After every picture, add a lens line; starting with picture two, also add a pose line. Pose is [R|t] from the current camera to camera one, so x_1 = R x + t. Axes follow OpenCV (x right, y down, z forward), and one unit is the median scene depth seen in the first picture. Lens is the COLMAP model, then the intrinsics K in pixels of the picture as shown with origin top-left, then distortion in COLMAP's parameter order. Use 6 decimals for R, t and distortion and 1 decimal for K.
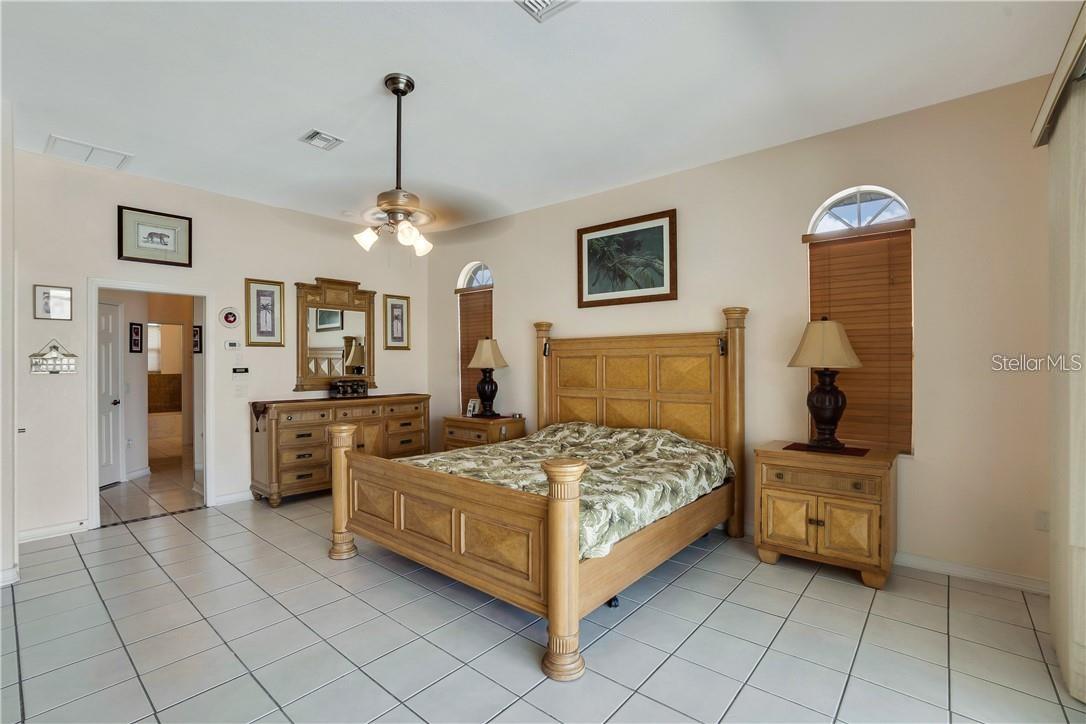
lens RADIAL K [[482.6, 0, 553.9], [0, 482.6, 355.0], [0, 0, 1]] dist [-0.025443, 0.004999]
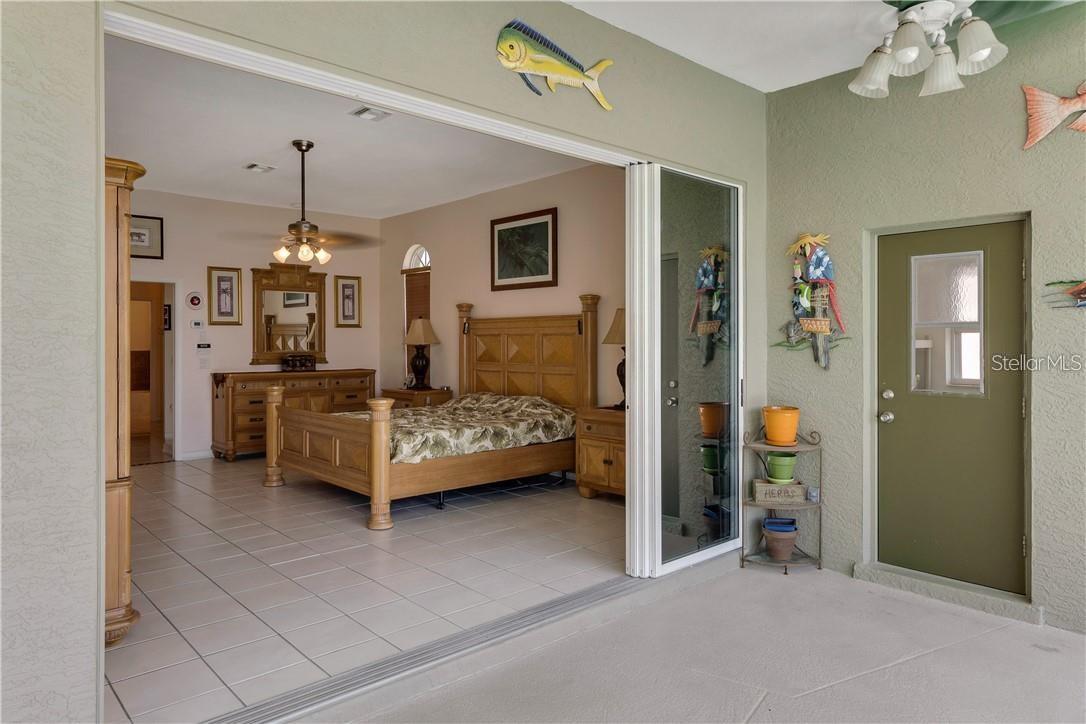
lens RADIAL K [[688.5, 0, 553.1], [0, 688.5, 332.8], [0, 0, 1]] dist [0.051387, -0.003465]
pose [[0.991318, 0.001982, -0.131473, 0.431134], [-0.001230, 0.999982, 0.005798, -0.011183], [0.131482, -0.005586, 0.991303, -0.601011]]
